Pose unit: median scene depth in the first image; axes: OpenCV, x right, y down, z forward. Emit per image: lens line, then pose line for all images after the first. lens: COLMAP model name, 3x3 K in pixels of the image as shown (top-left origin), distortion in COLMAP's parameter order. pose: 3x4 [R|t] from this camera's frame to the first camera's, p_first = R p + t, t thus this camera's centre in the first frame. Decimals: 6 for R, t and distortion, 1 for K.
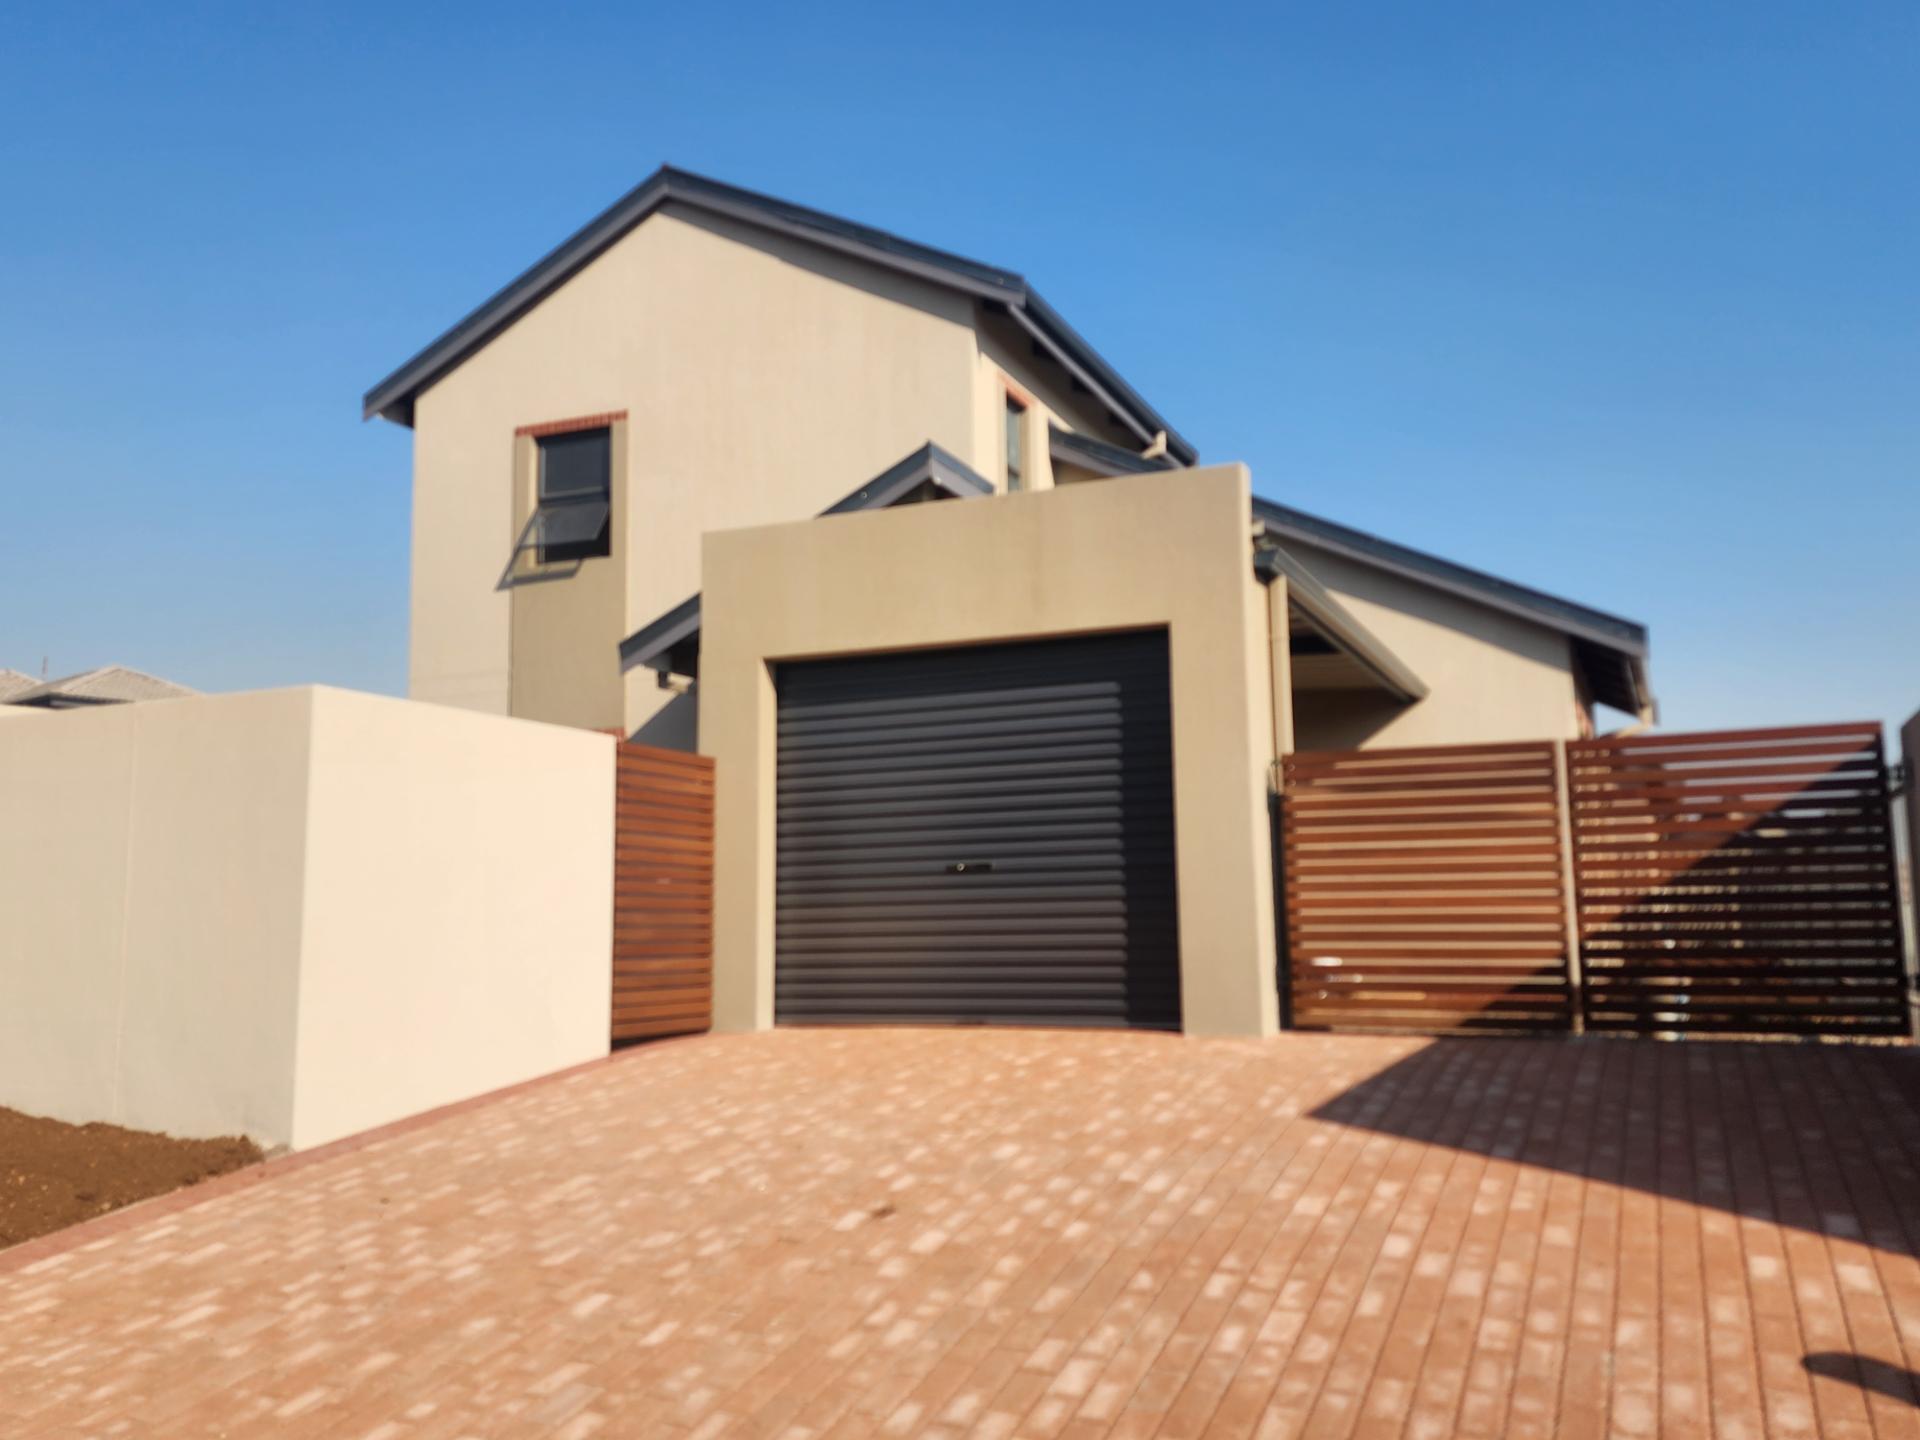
lens RADIAL K [[1456.2, 0, 937.8], [0, 1456.2, 724.6], [0, 0, 1]] dist [0.074258, -0.051547]
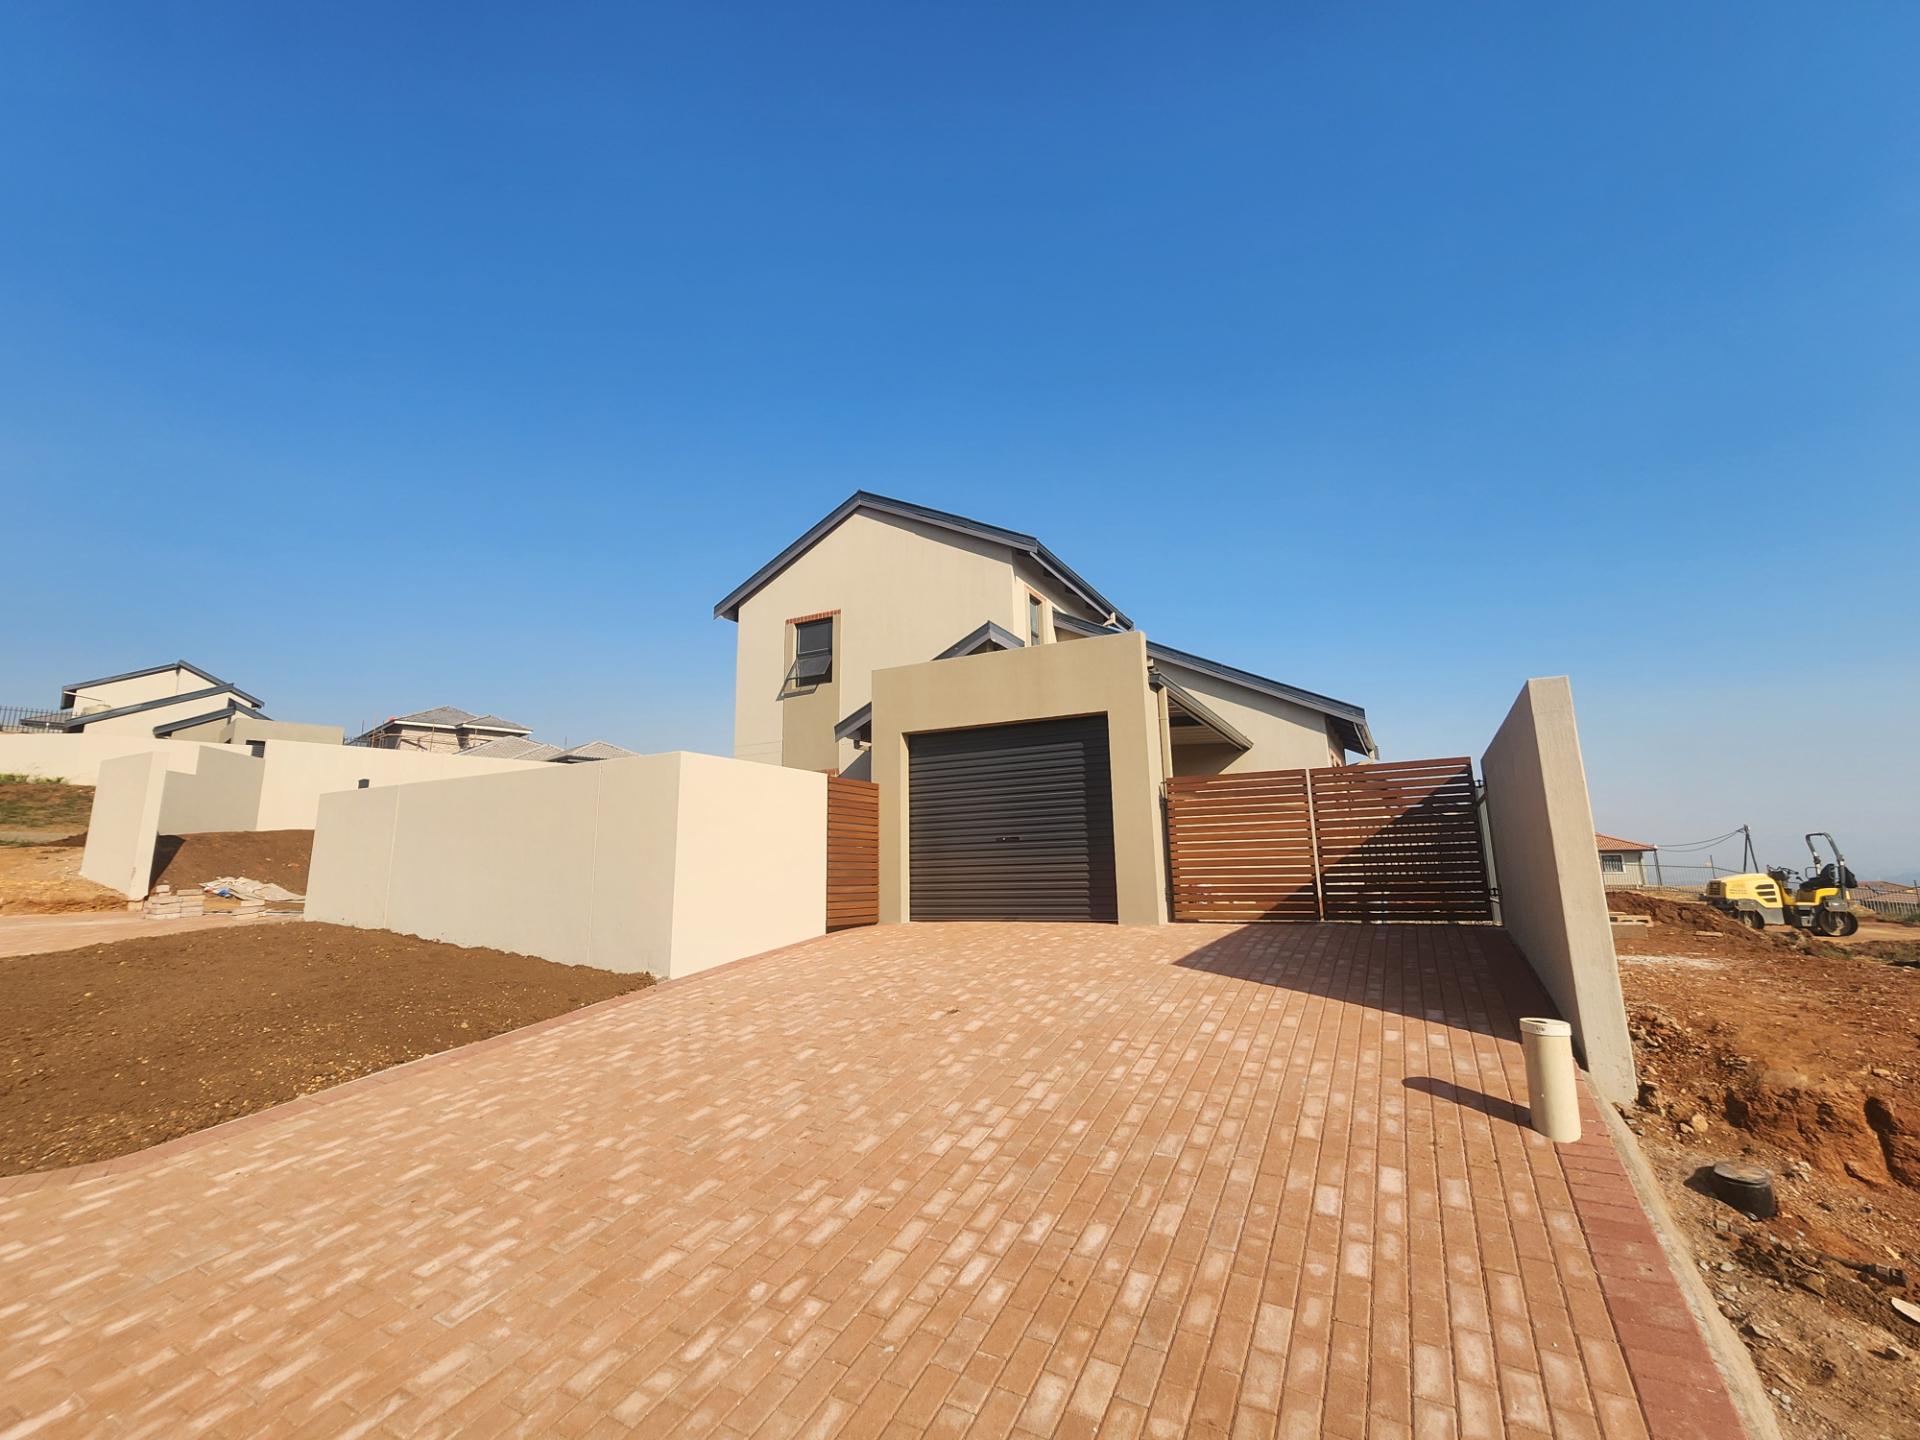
lens RADIAL K [[765.9, 0, 963.9], [0, 765.9, 719.4], [0, 0, 1]] dist [-0.000023, 0.000051]
pose [[0.997943, -0.018655, -0.061327, 0.030192], [0.015017, 0.998129, -0.059263, -0.001407], [0.062317, 0.058220, 0.996357, -0.036422]]
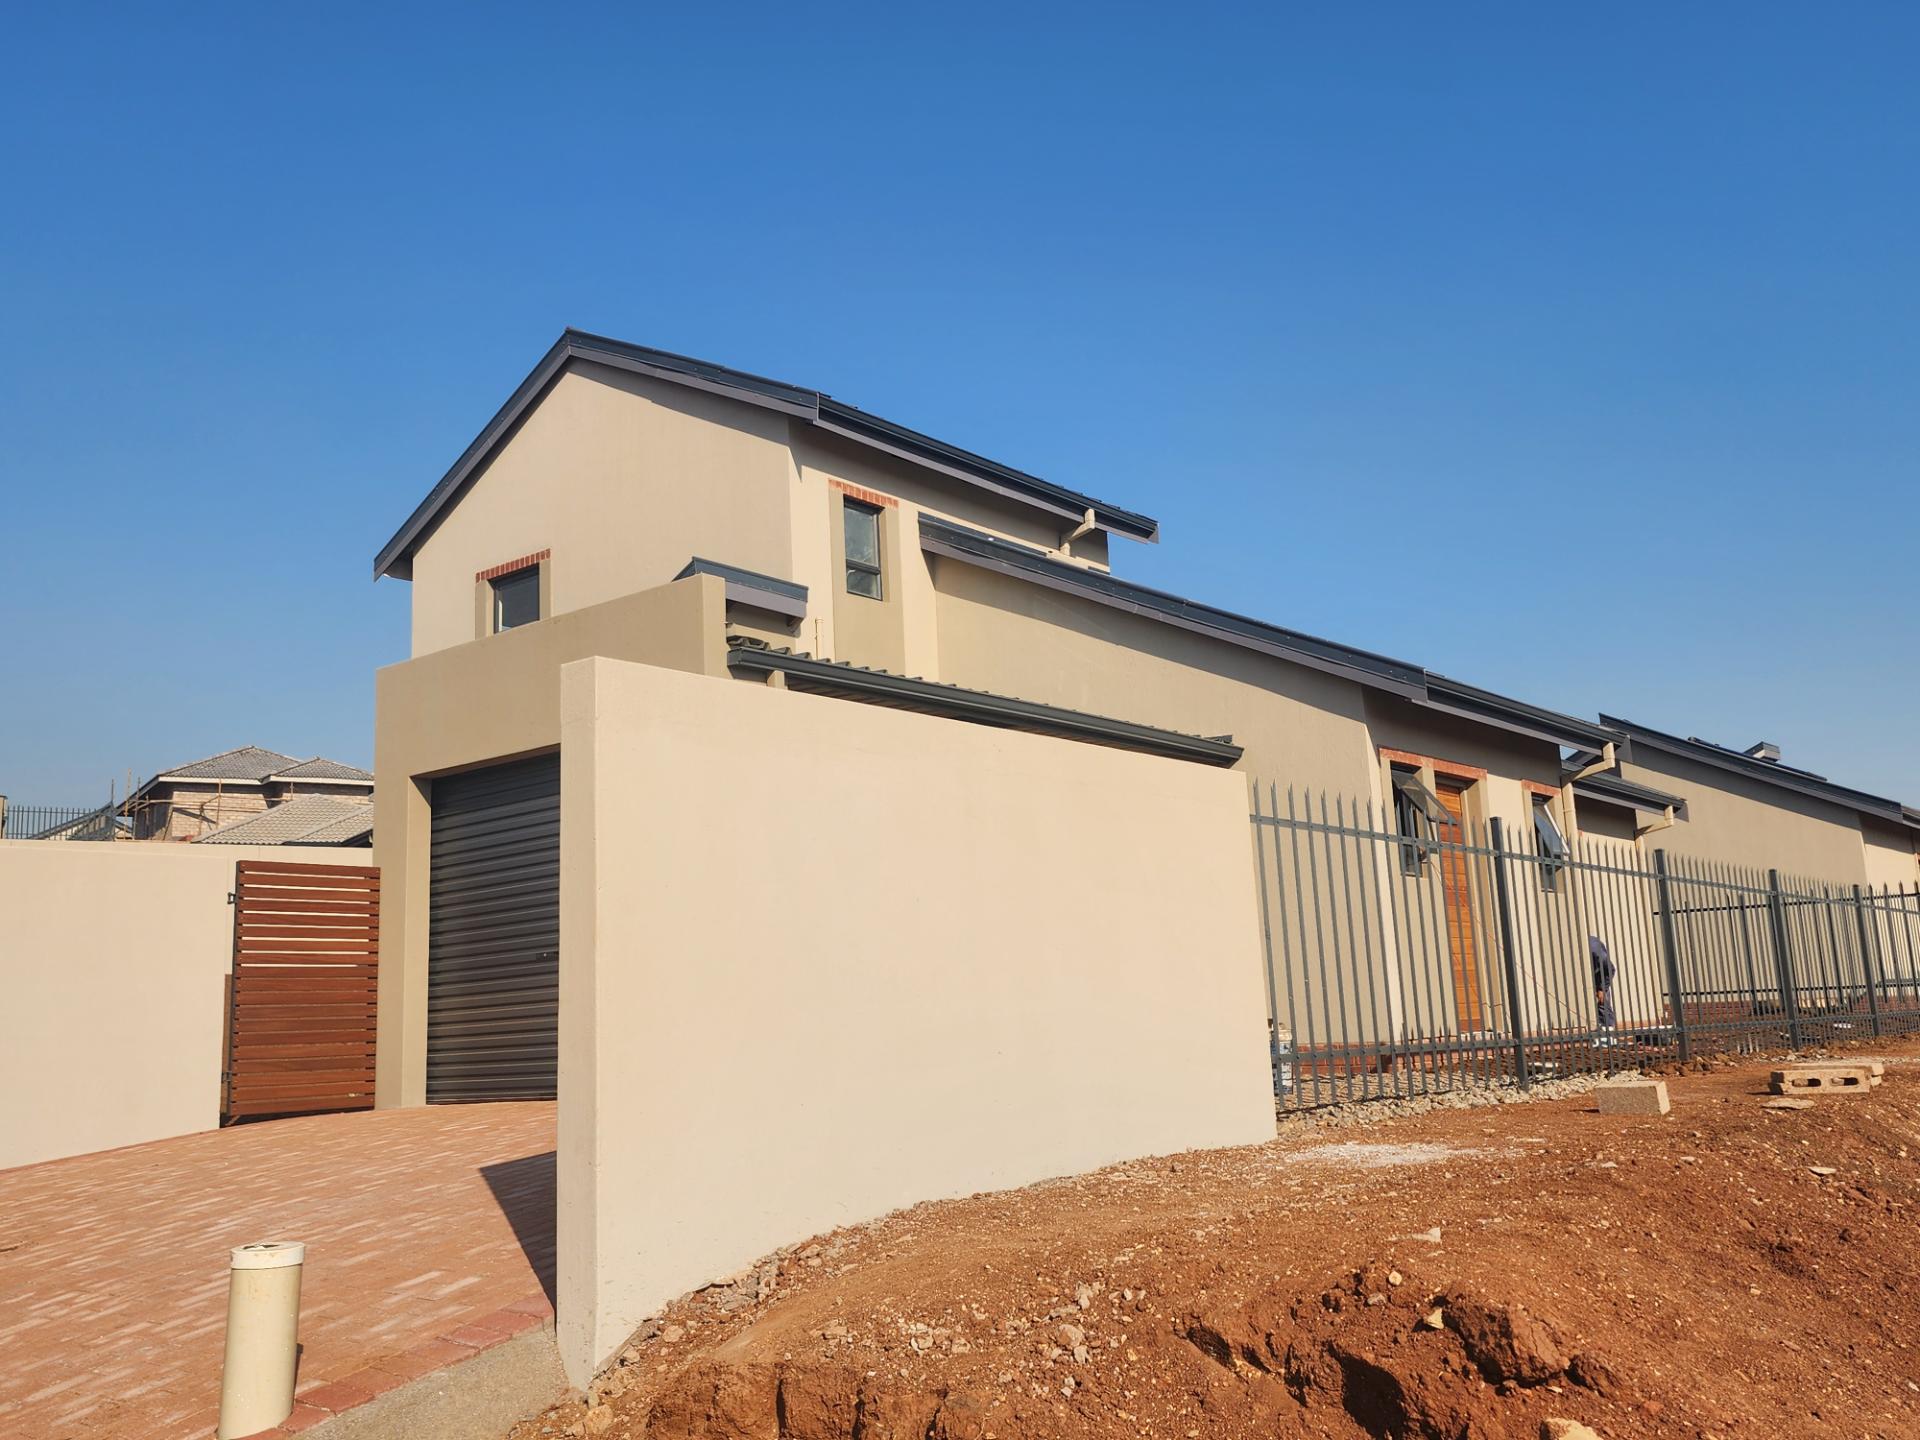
lens RADIAL K [[1488.2, 0, 983.8], [0, 1488.2, 728.2], [0, 0, 1]] dist [0.072448, -0.000236]
pose [[0.966238, -0.077448, -0.245734, 0.675555], [0.064847, 0.996151, -0.058976, 0.017648], [0.249356, 0.041049, 0.967541, -0.025401]]
